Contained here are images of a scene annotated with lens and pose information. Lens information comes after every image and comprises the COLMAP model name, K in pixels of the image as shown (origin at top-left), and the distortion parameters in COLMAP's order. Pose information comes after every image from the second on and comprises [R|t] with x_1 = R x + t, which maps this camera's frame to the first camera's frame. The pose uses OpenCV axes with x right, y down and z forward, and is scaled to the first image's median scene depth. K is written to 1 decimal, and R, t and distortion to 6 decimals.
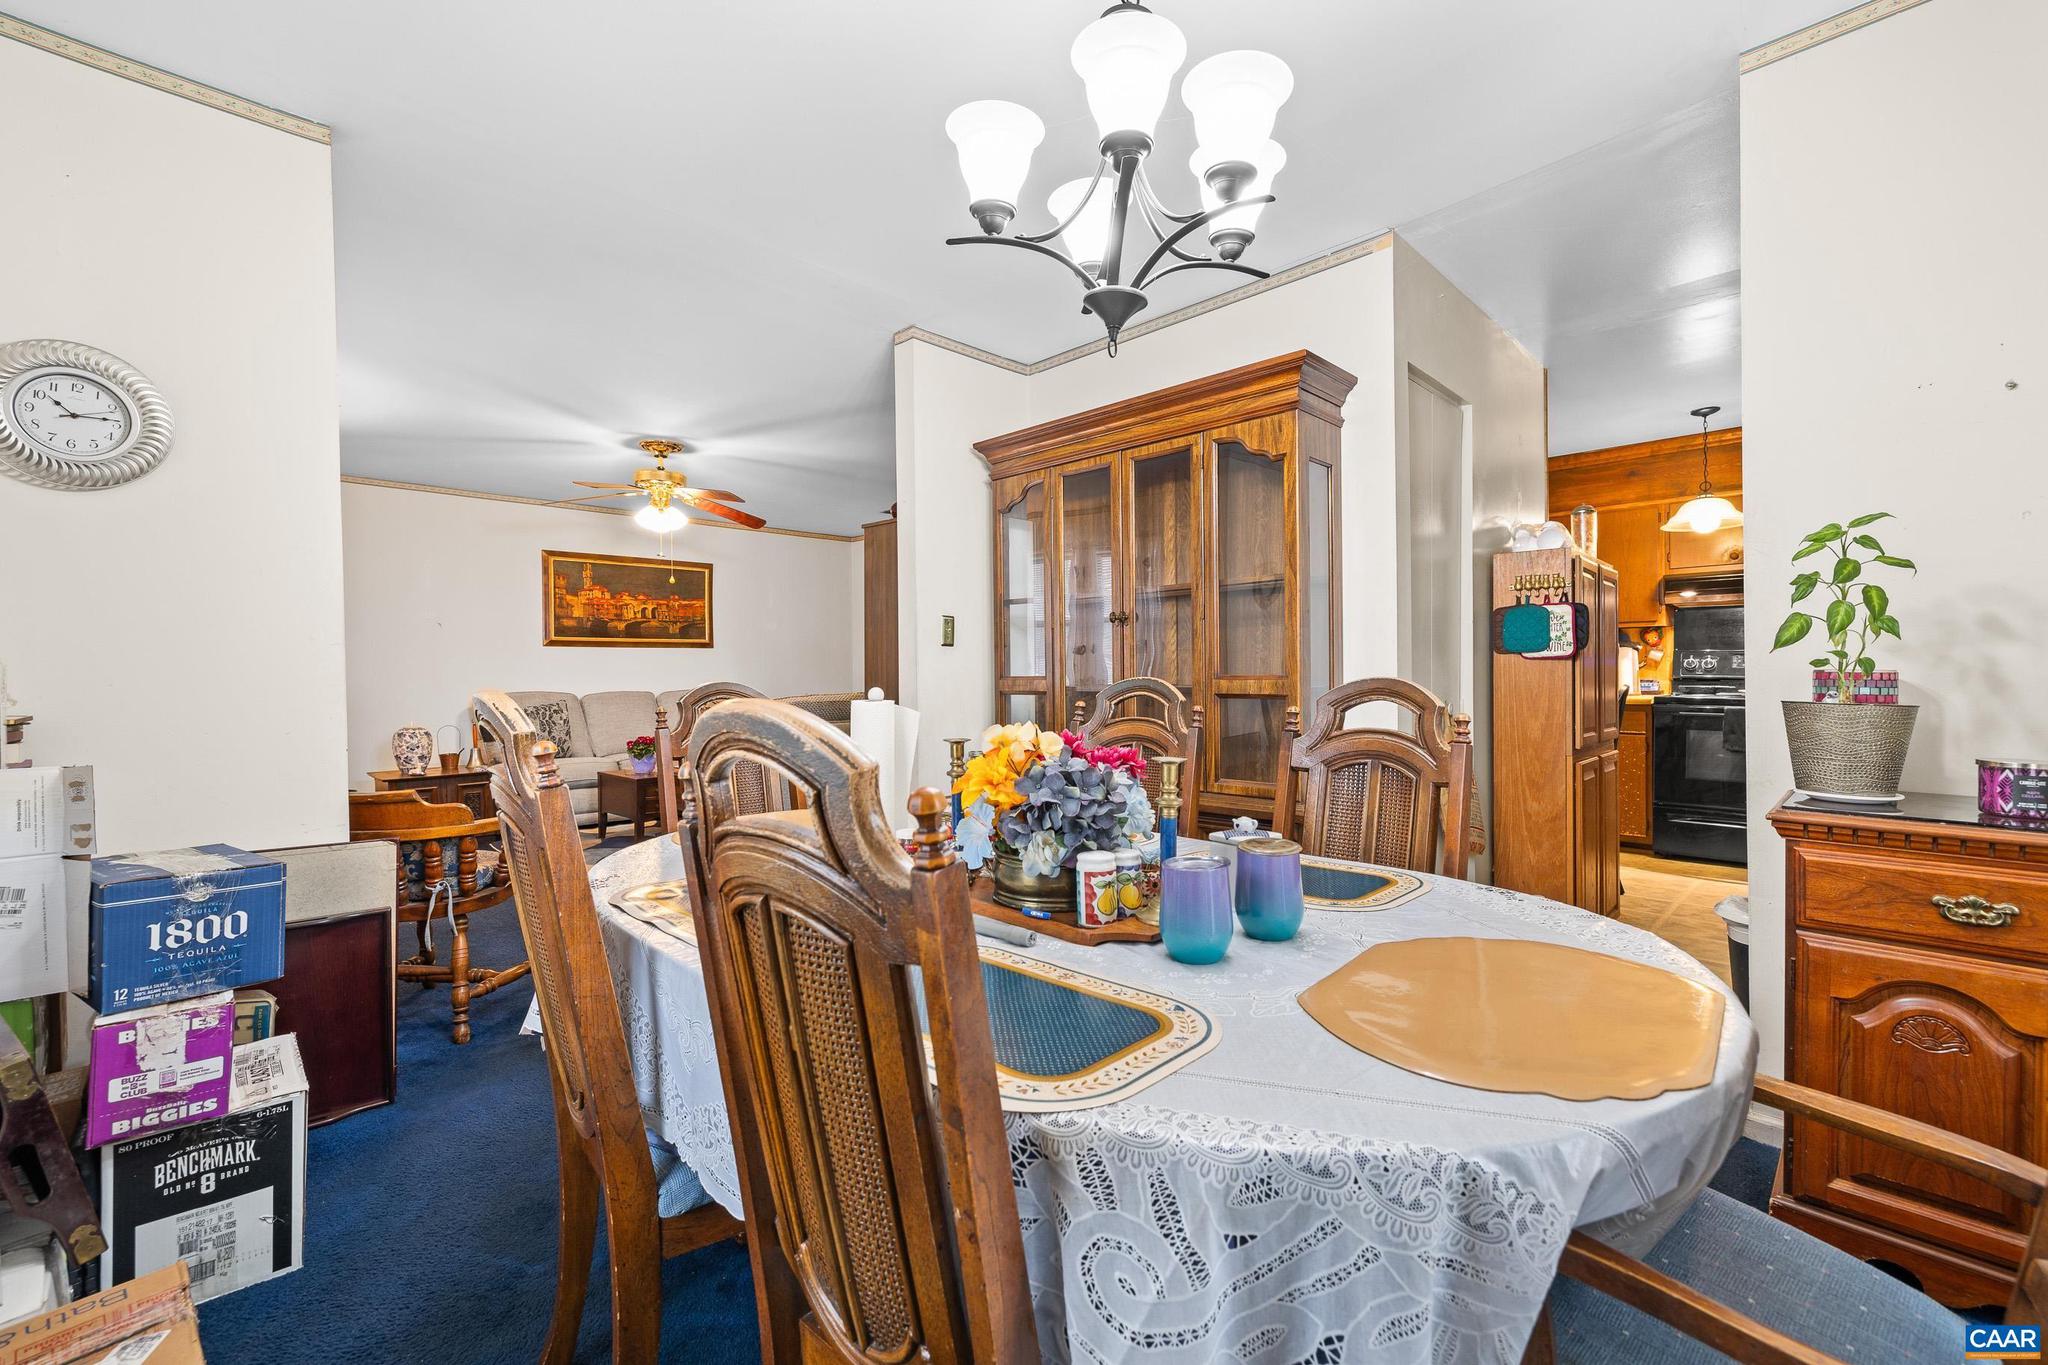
lens RADIAL K [[860.9, 0, 1027.6], [0, 860.9, 680.4], [0, 0, 1]] dist [0.001247, -0.000174]
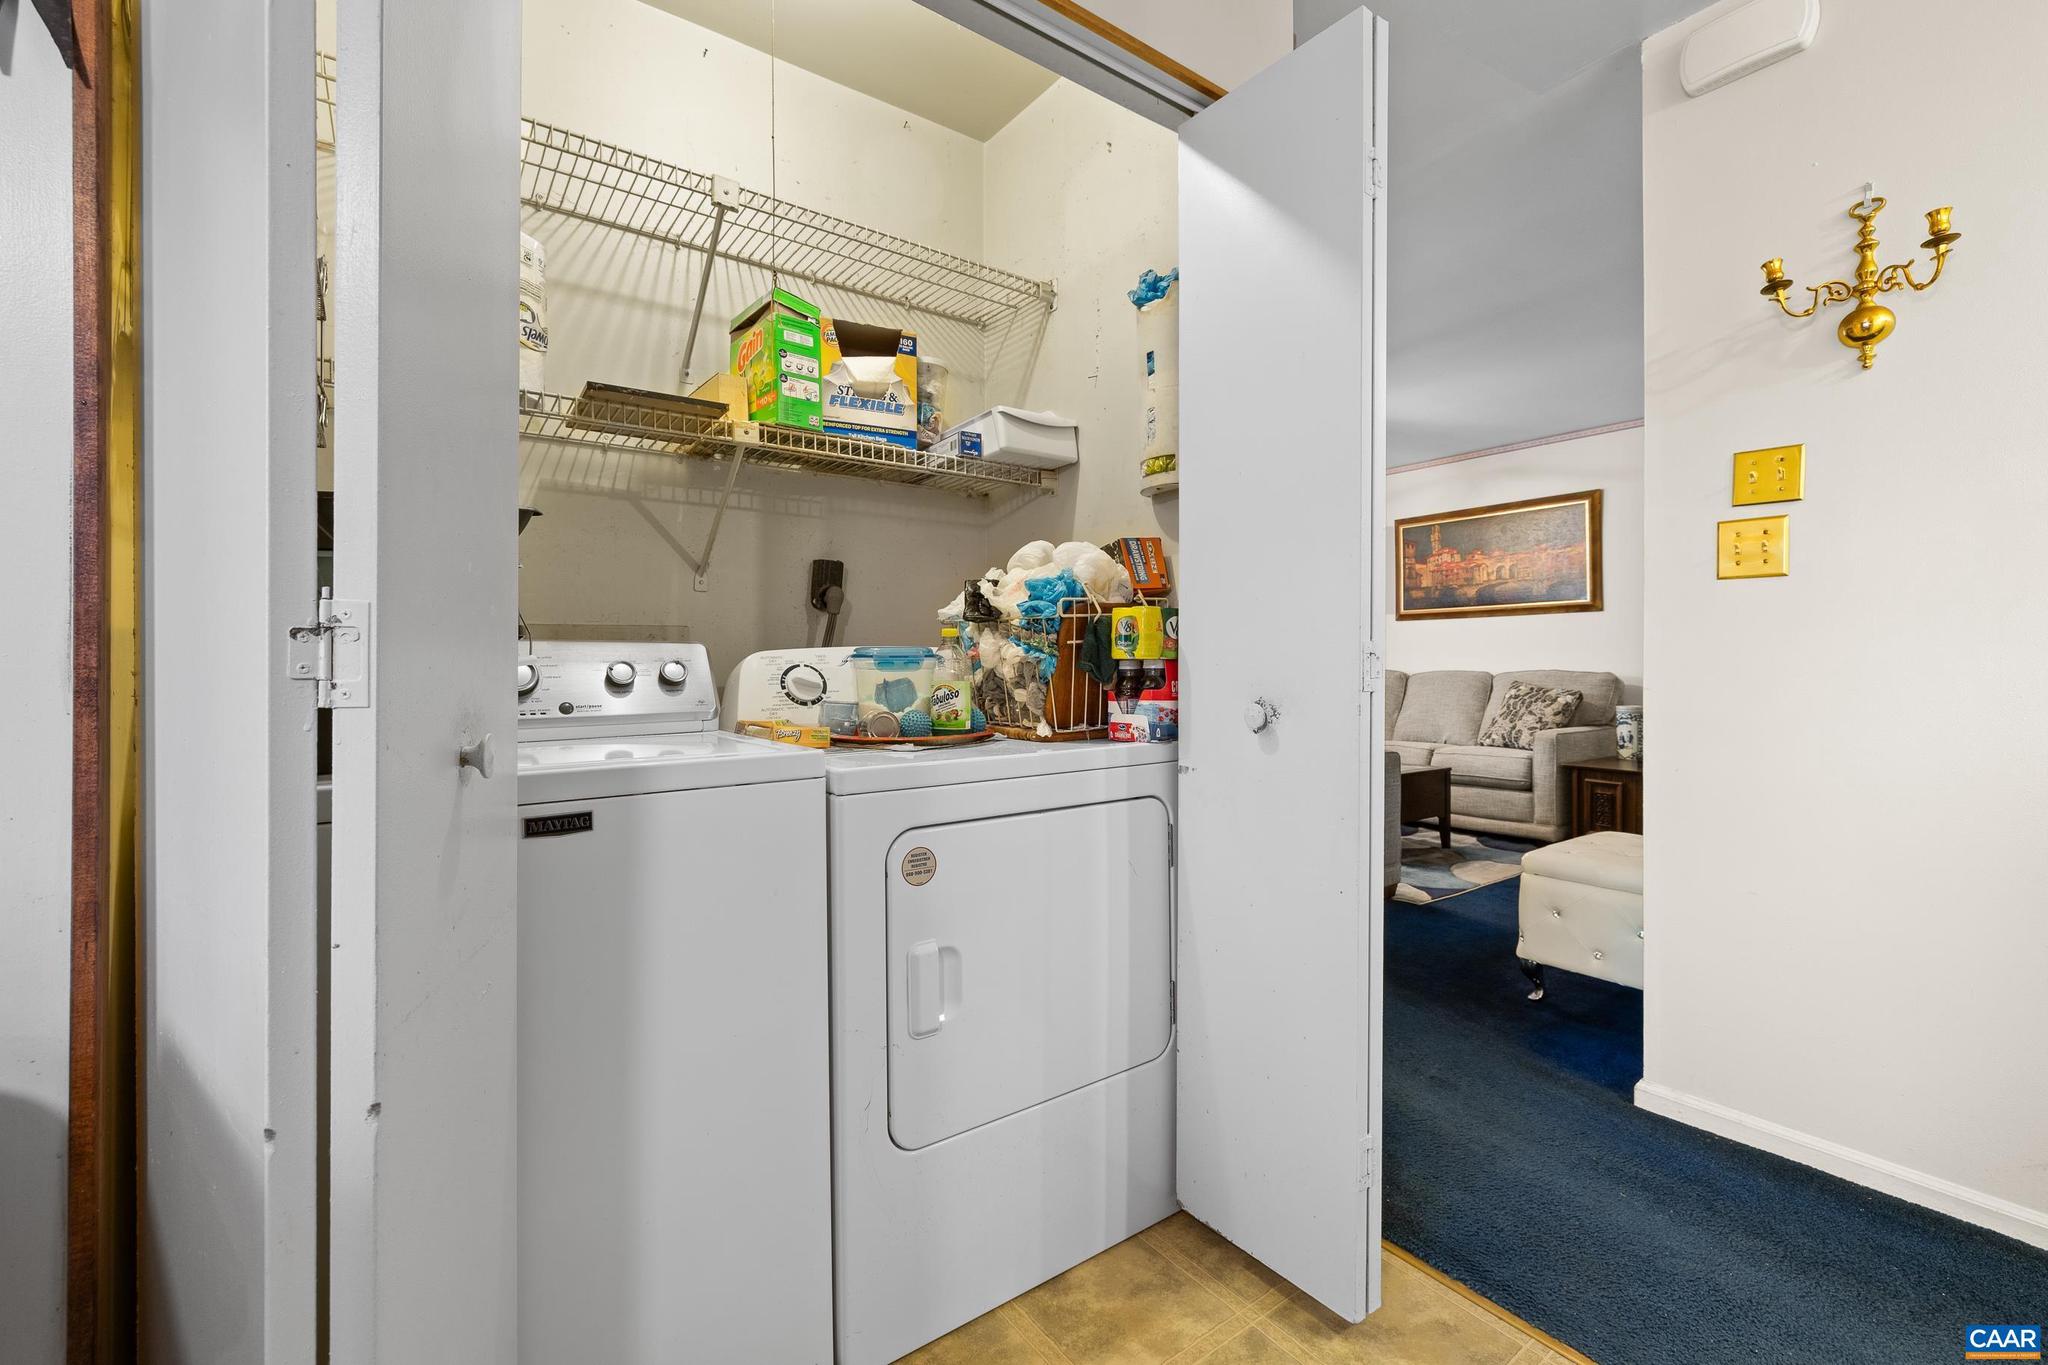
lens RADIAL K [[856.8, 0, 1029.6], [0, 856.8, 661.4], [0, 0, 1]] dist [-0.000399, -0.000083]
pose [[-0.149766, 0.008611, -0.988684, 0.500371], [-0.000515, 0.999961, 0.008788, -0.003805], [0.988721, 0.001826, -0.149756, 0.850278]]
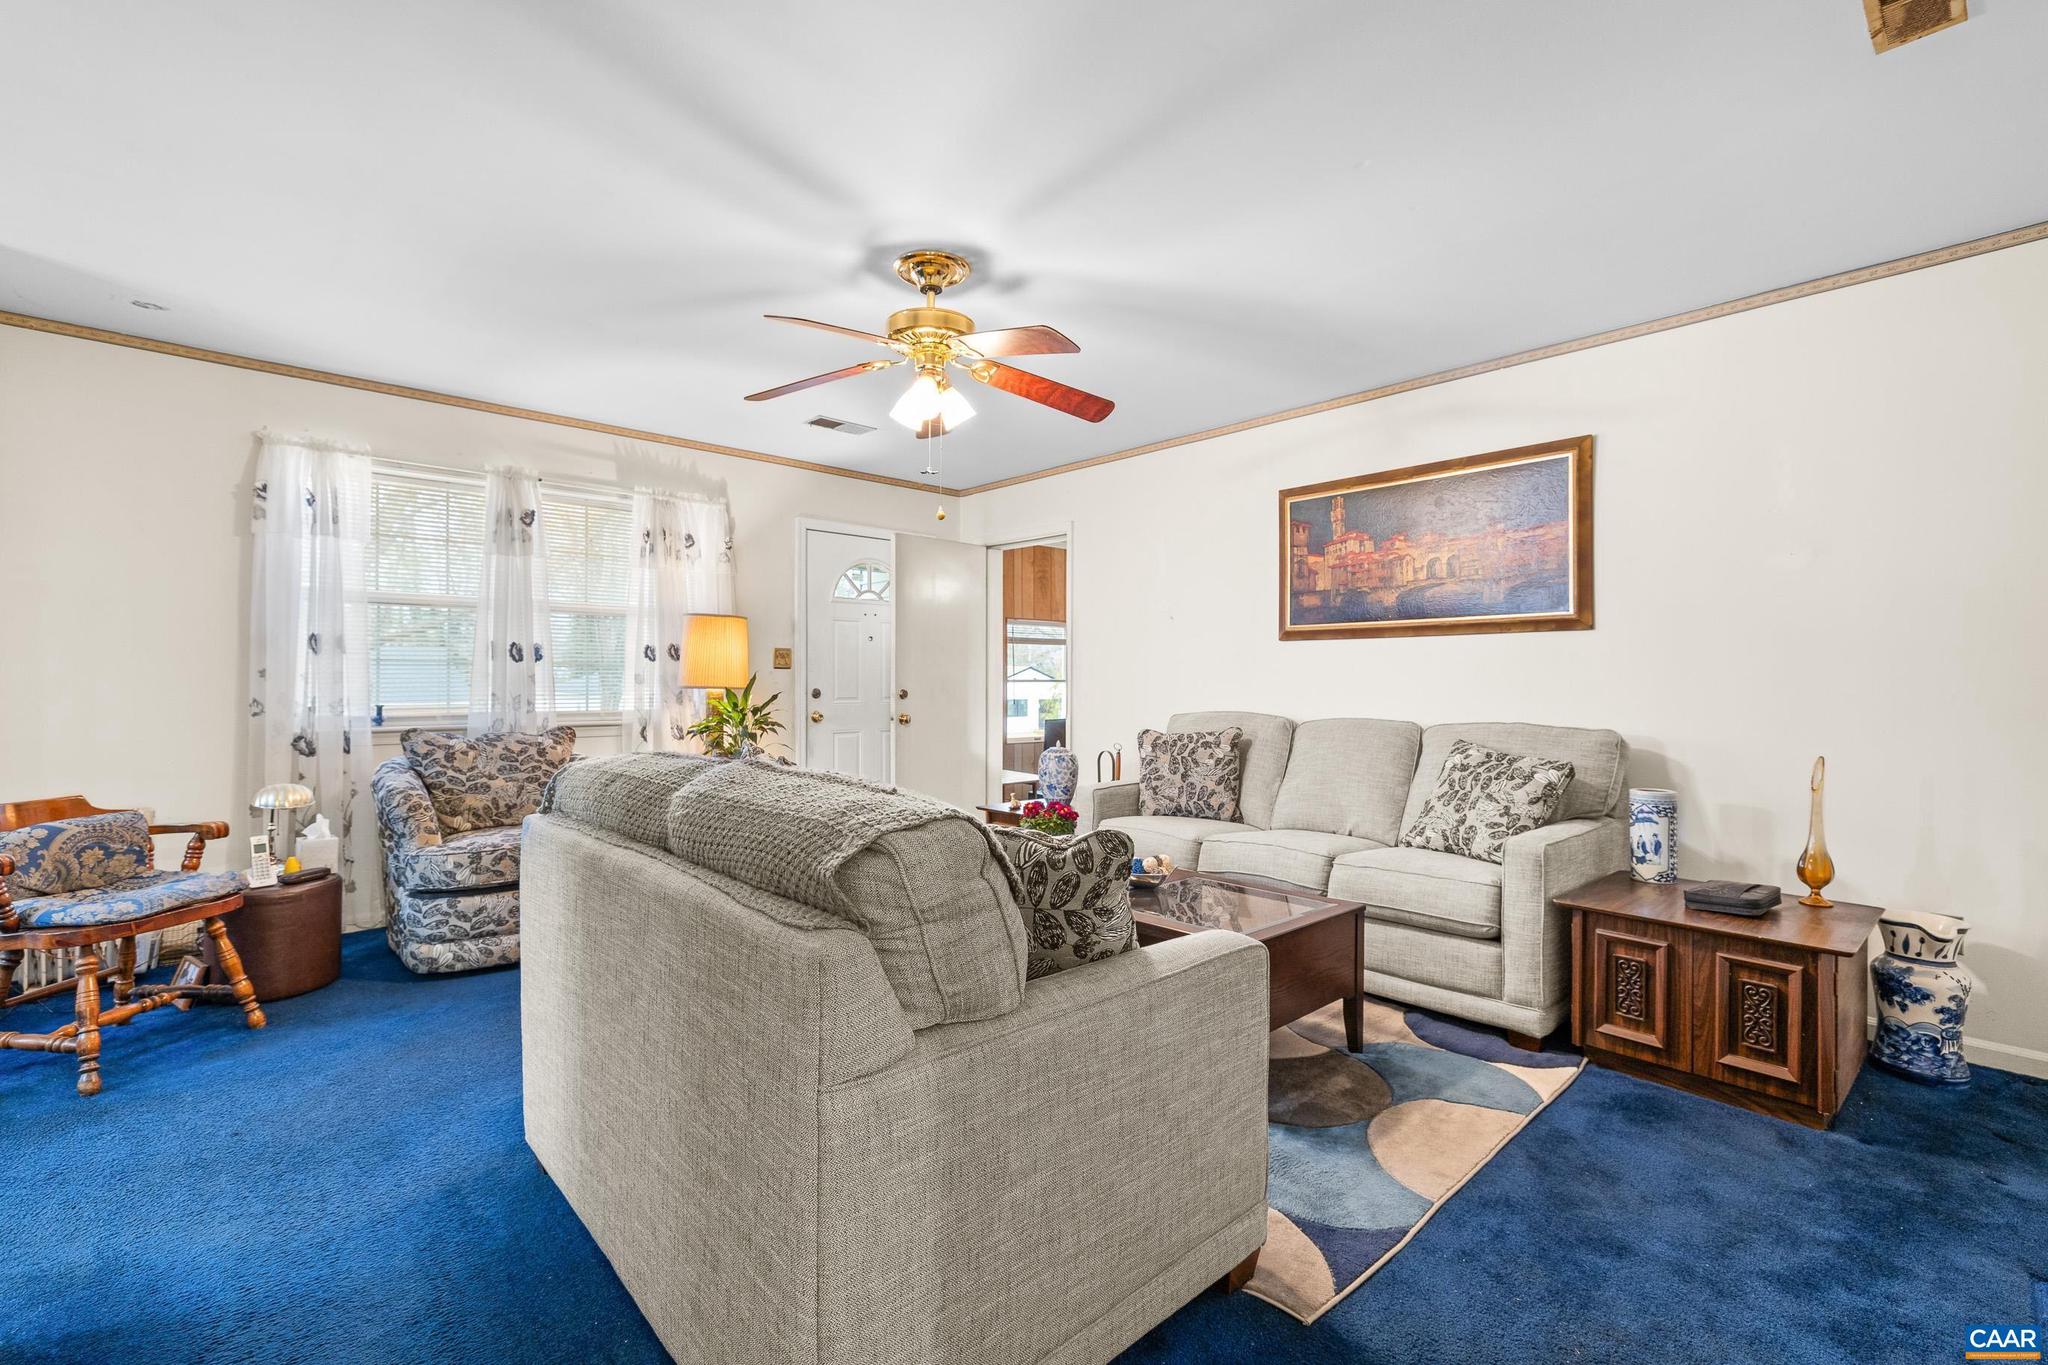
lens RADIAL K [[882.8, 0, 1024.0], [0, 882.8, 682.5], [0, 0, 1]] dist [0.000426, 0.000013]
pose [[-0.036154, 0.012879, -0.999263, 0.116003], [-0.010549, 0.999856, 0.013268, -0.017992], [0.999291, 0.011021, -0.036013, 0.956990]]
